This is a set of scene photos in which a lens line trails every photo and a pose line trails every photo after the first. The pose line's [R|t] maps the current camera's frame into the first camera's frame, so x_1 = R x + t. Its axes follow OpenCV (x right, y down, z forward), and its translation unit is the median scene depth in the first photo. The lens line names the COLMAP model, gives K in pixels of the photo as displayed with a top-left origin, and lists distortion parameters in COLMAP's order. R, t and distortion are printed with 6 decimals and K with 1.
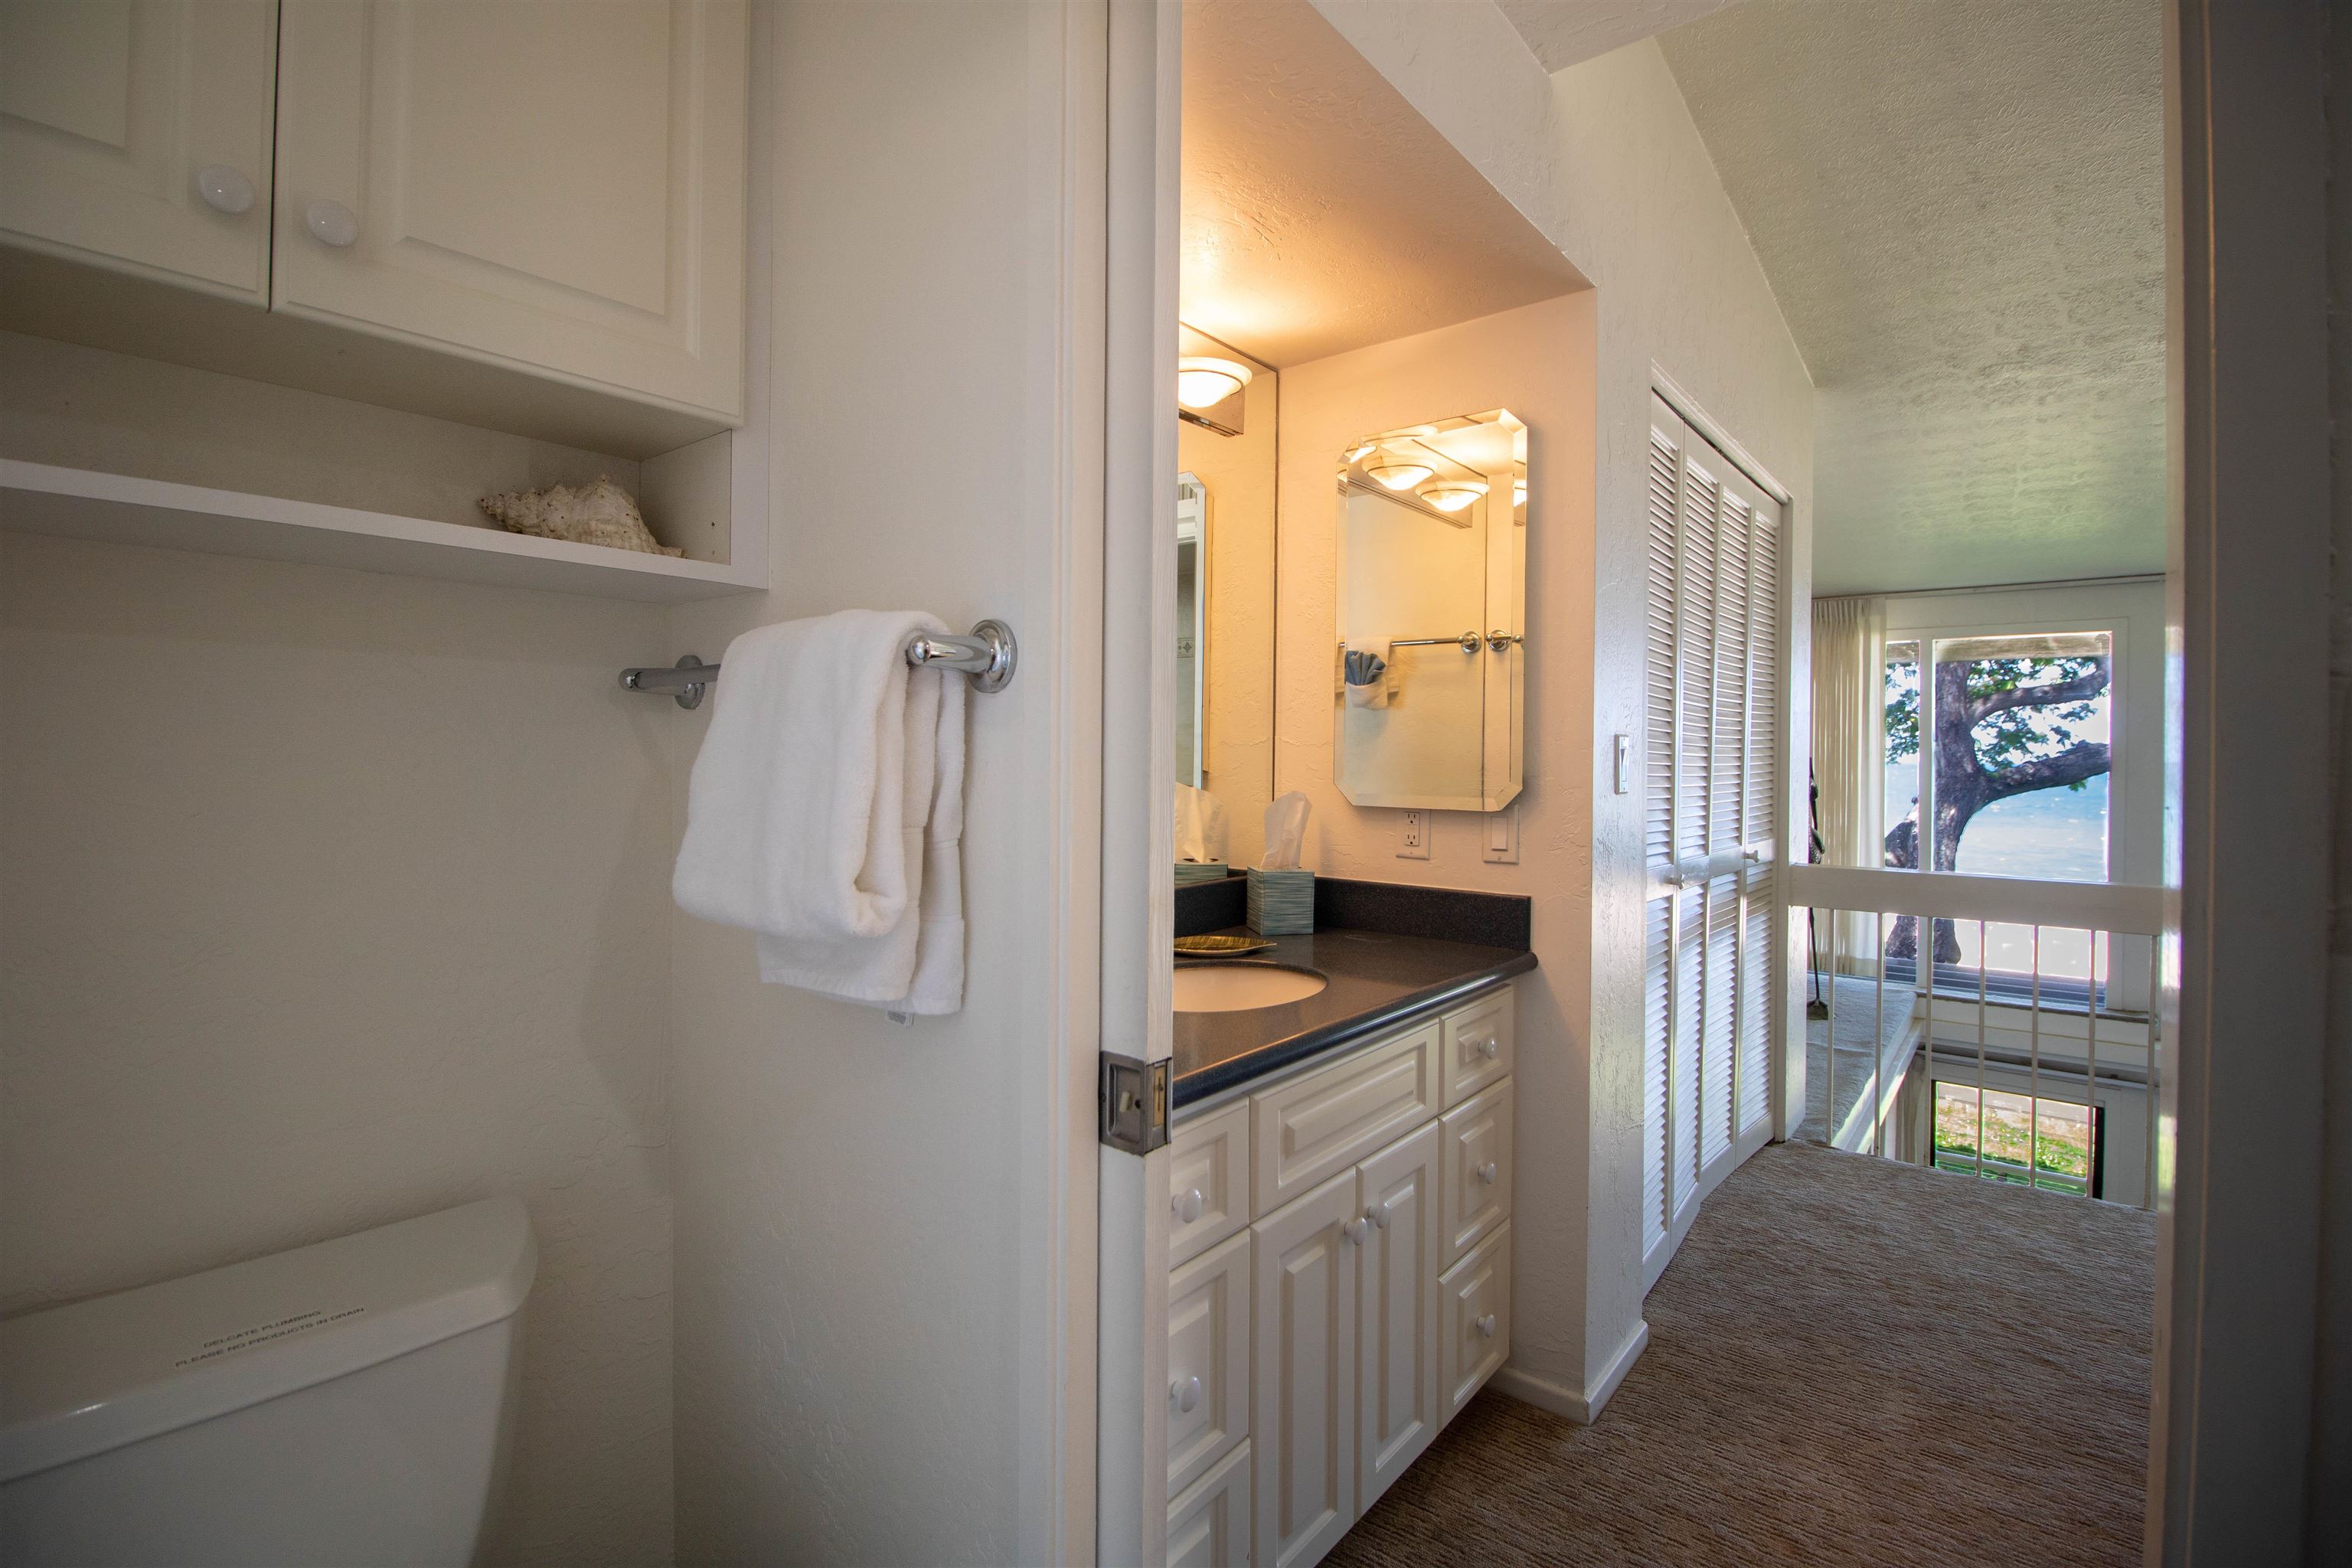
lens RADIAL K [[1094.8, 0, 1185.0], [0, 1094.8, 760.8], [0, 0, 1]] dist [-0.008966, -0.003014]
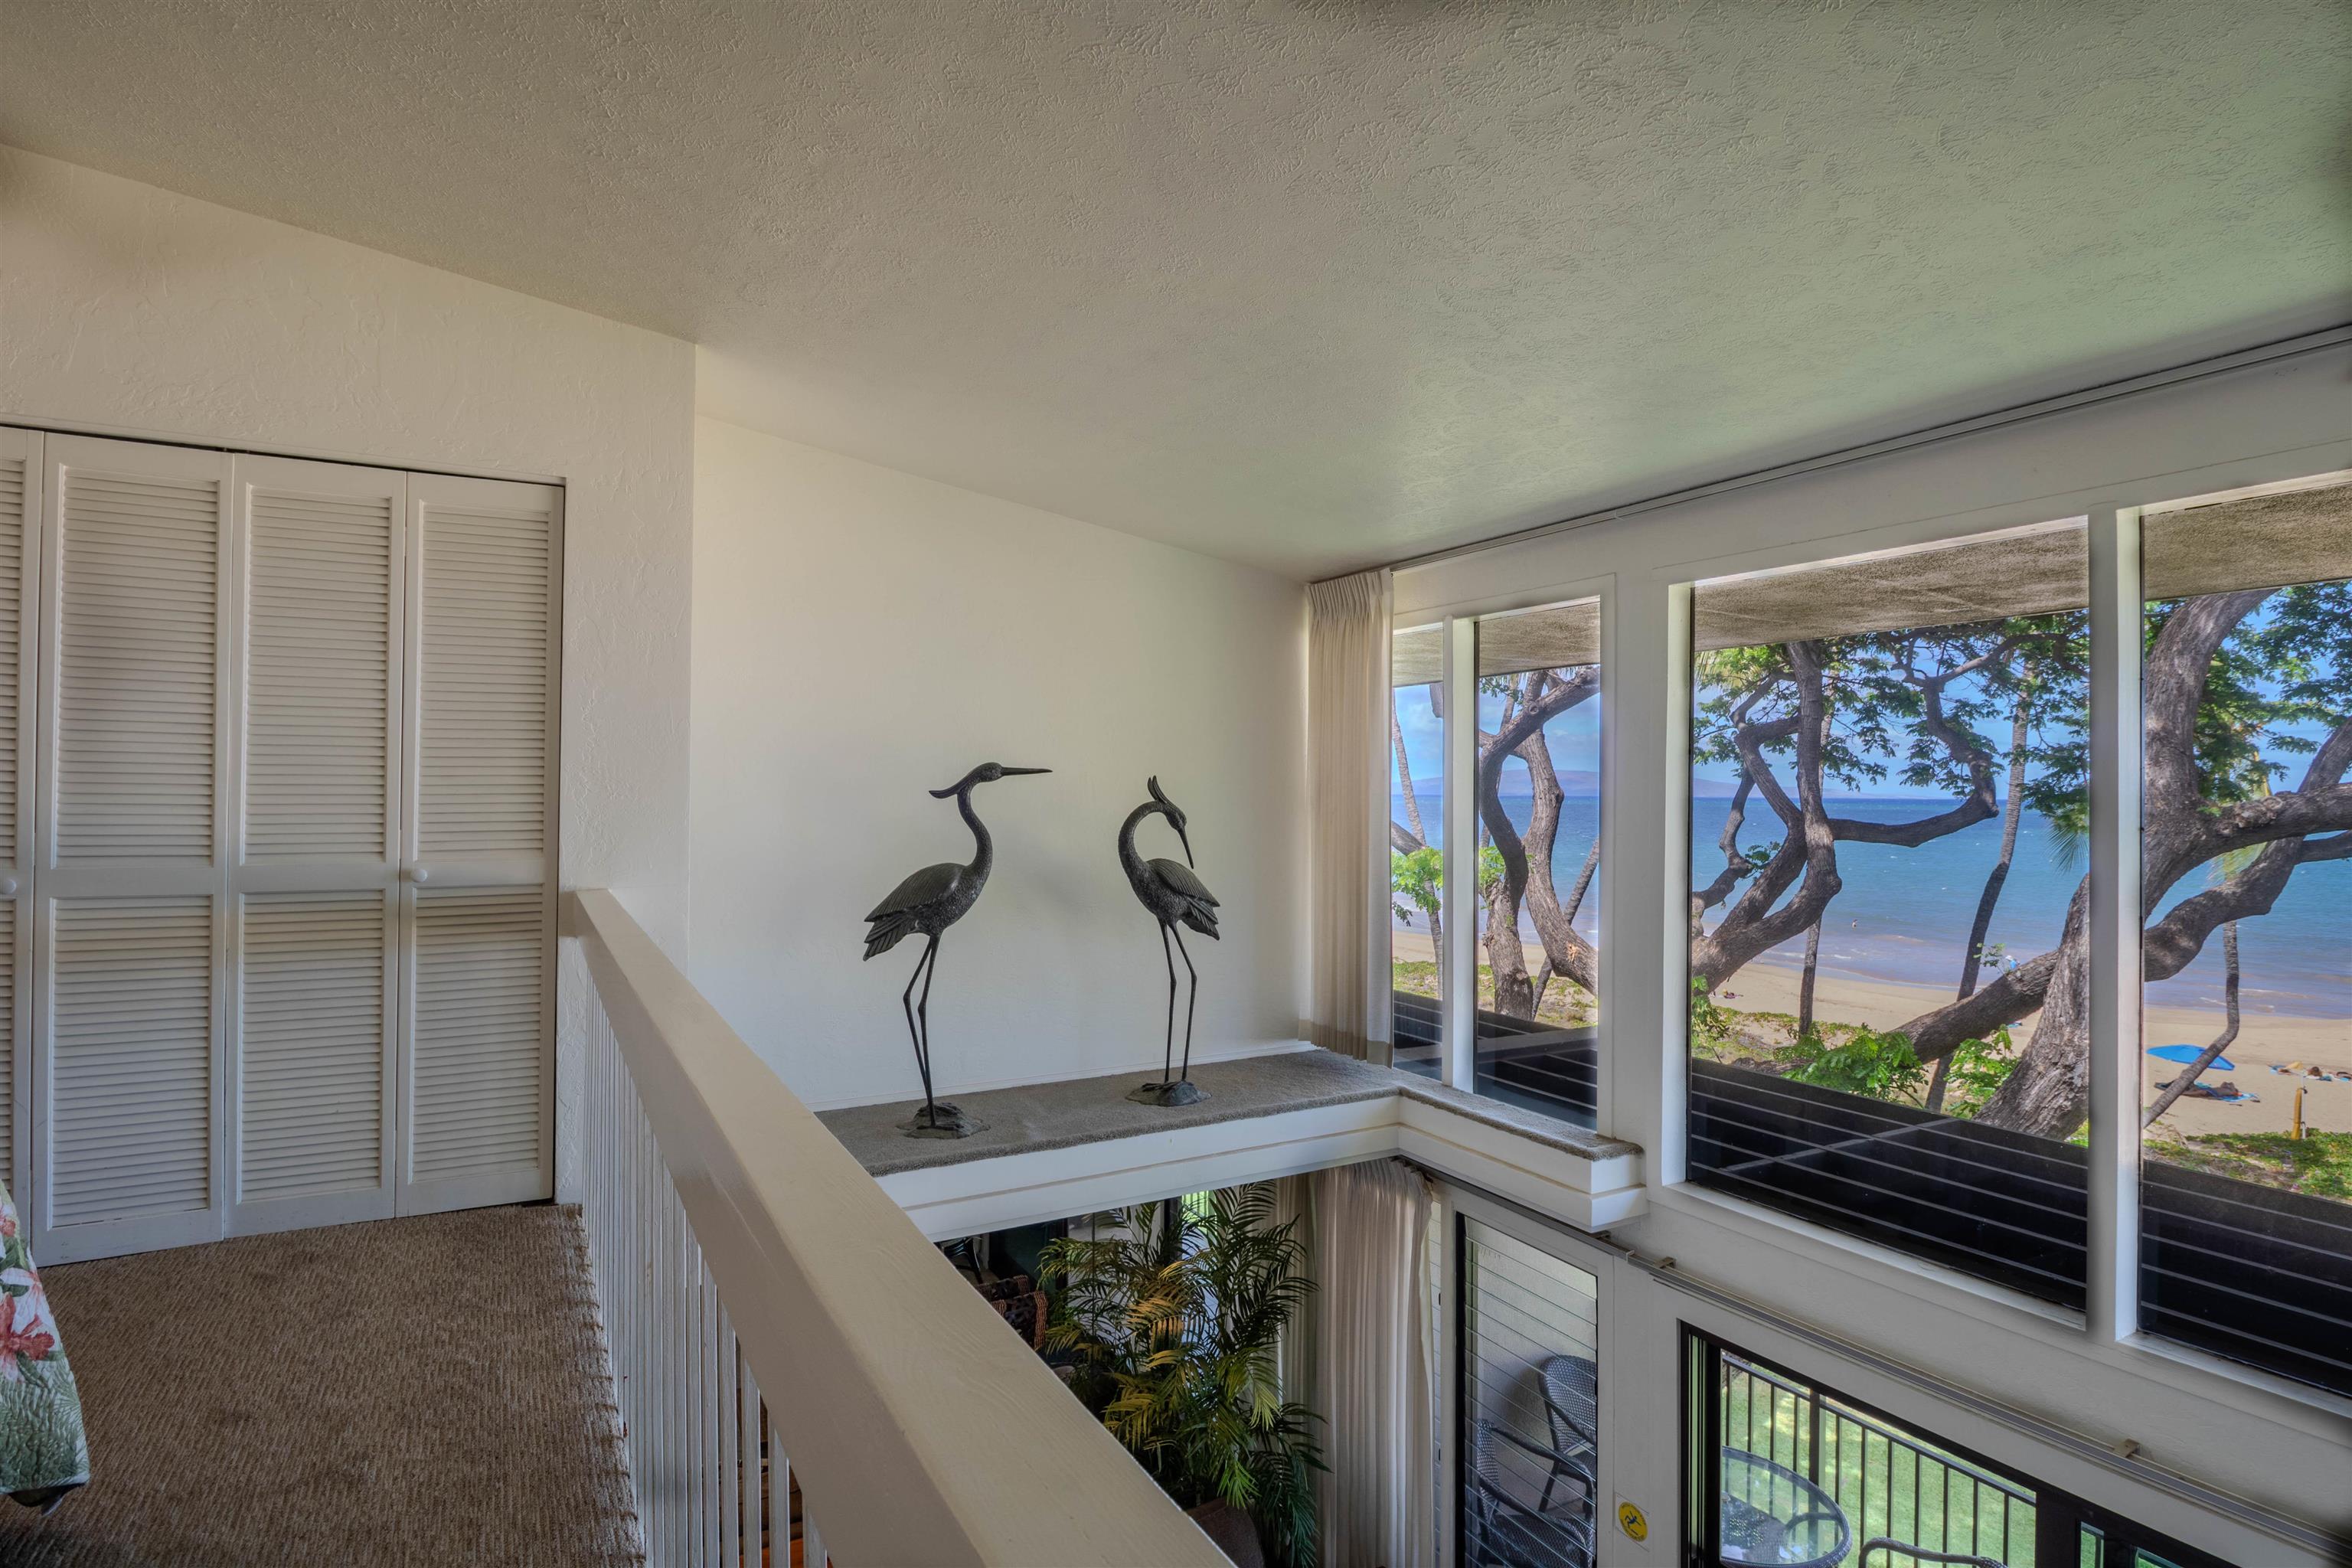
lens RADIAL K [[1168.5, 0, 1164.0], [0, 1168.5, 775.5], [0, 0, 1]] dist [-0.015609, -0.001117]
pose [[0.918861, -0.007714, -0.394505, 0.817951], [-0.002906, 0.999649, -0.026315, 0.016895], [0.394570, 0.025327, 0.918517, 0.187781]]
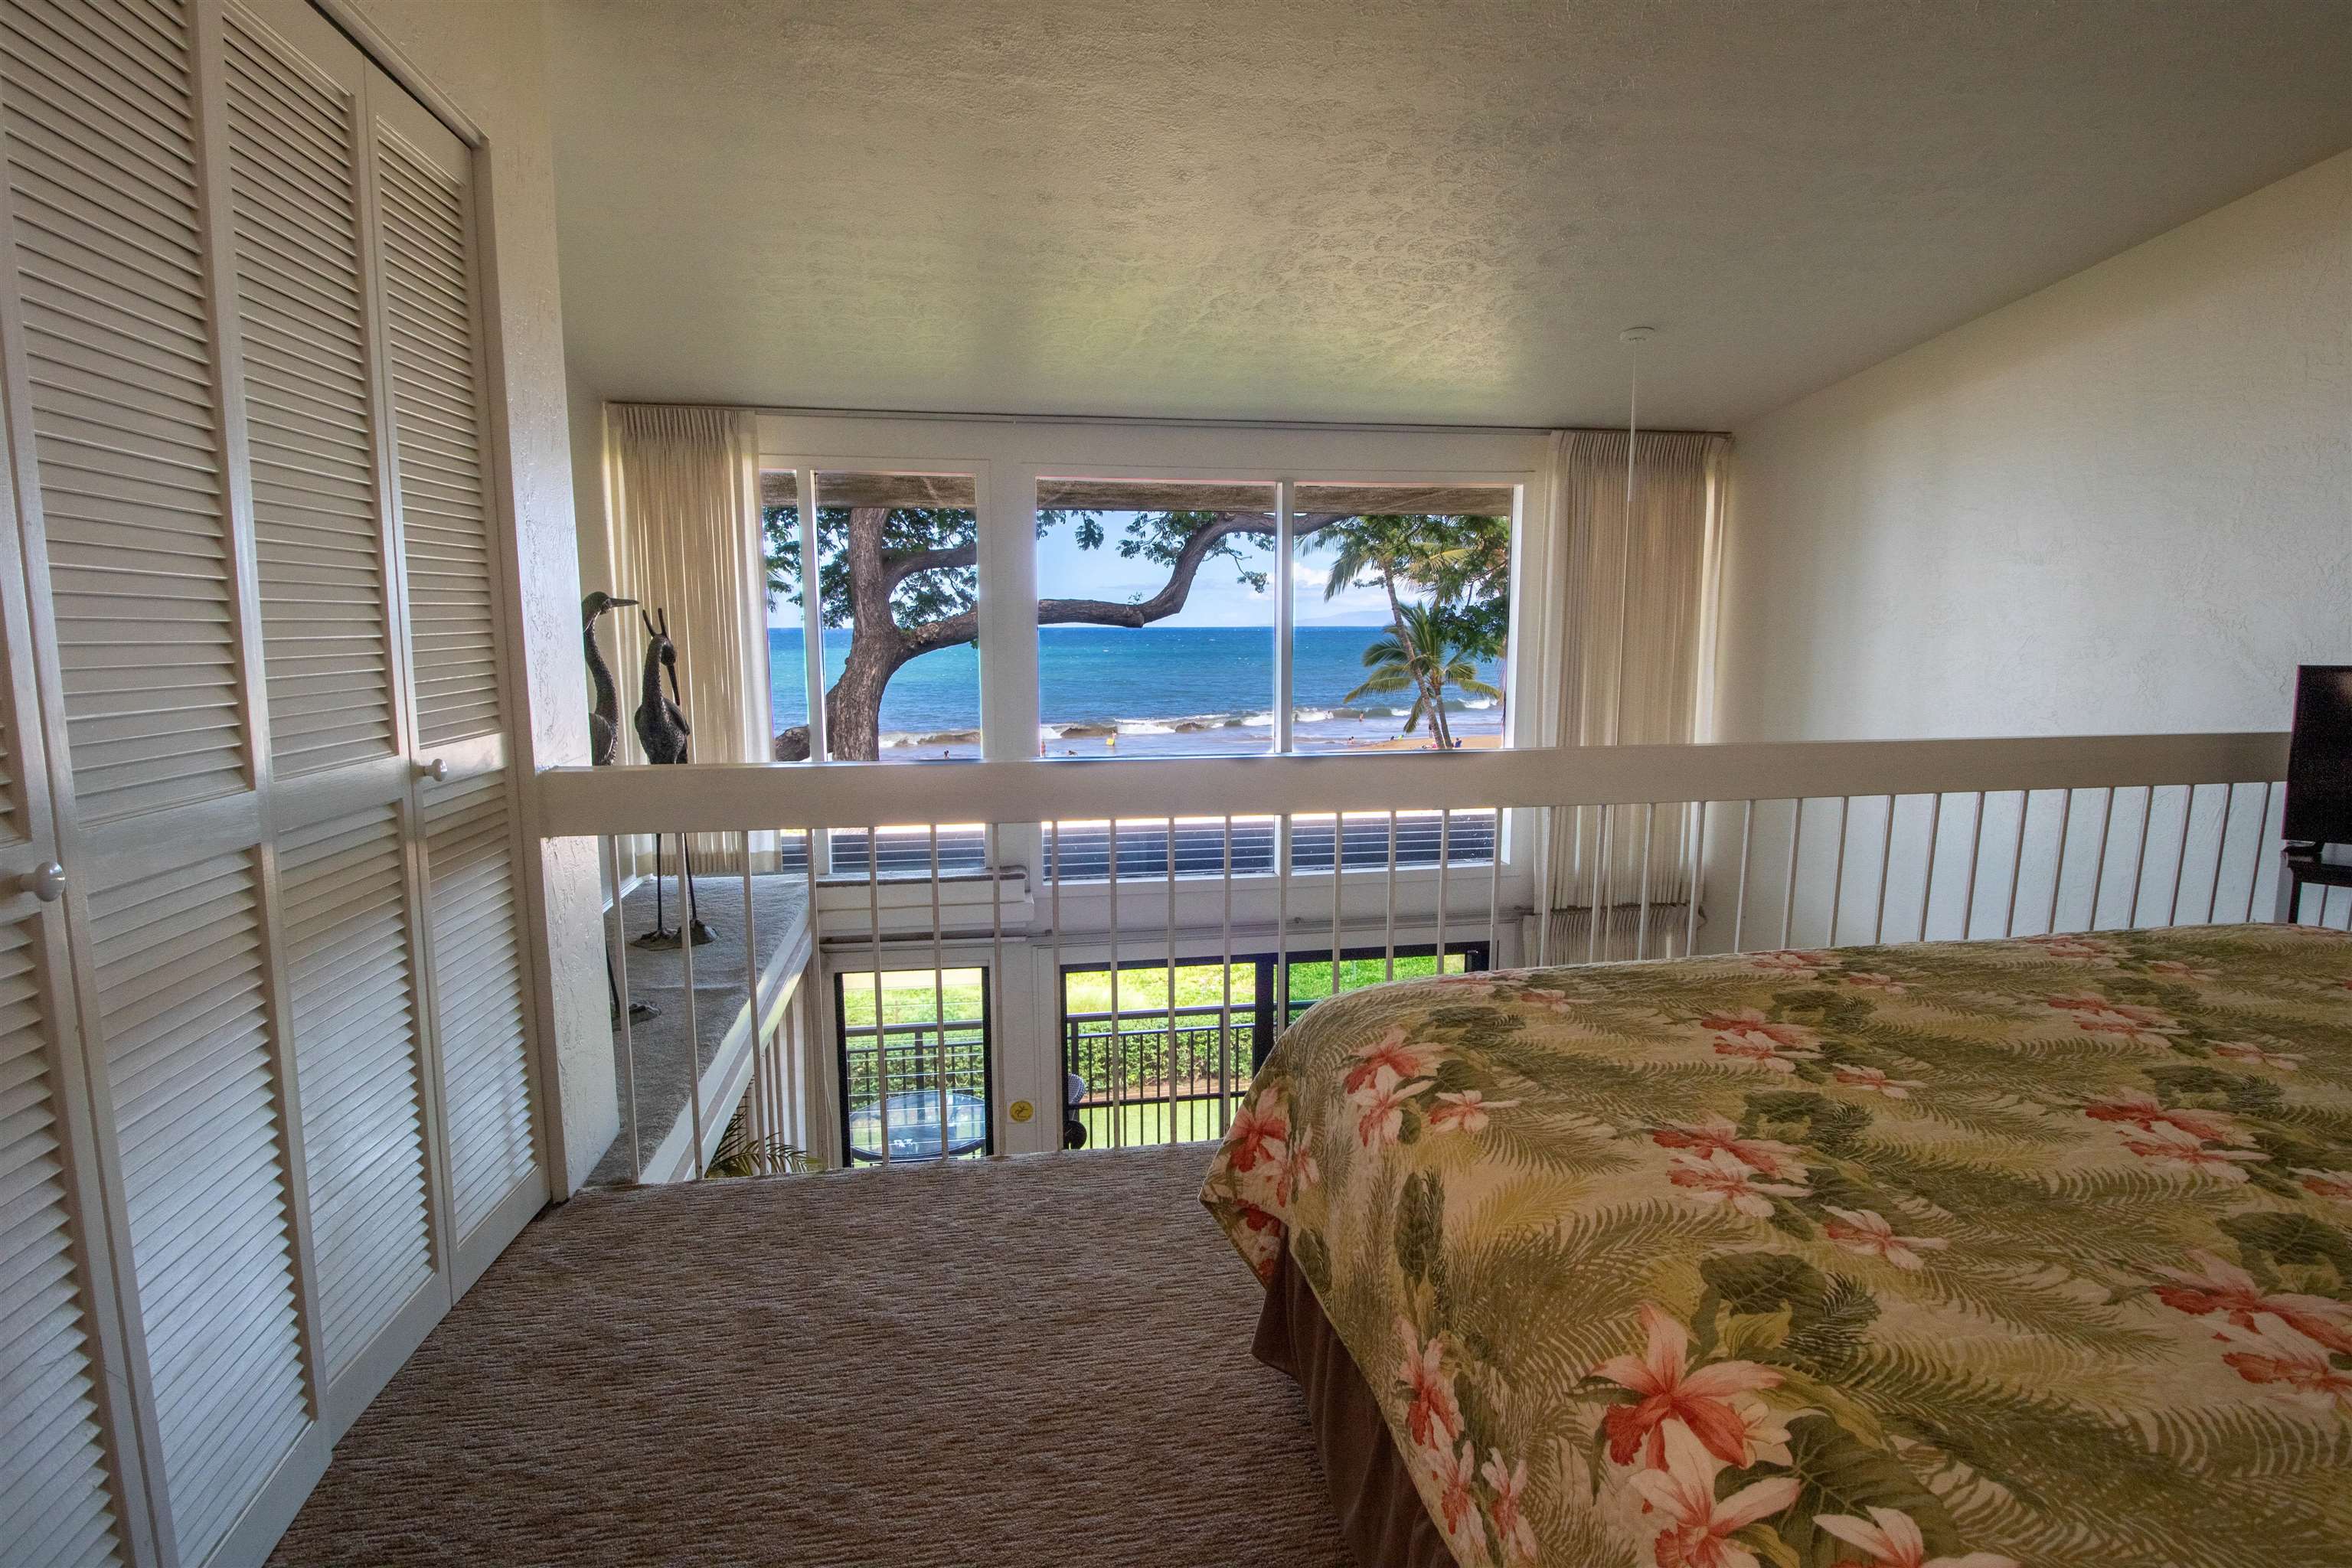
lens RADIAL K [[1147.8, 0, 1167.0], [0, 1147.8, 769.2], [0, 0, 1]] dist [-0.003514, -0.010218]
pose [[0.667284, -0.103177, 0.737623, 0.190768], [0.013785, 0.991900, 0.126274, 0.010341], [-0.744676, -0.074093, 0.663301, 0.186882]]
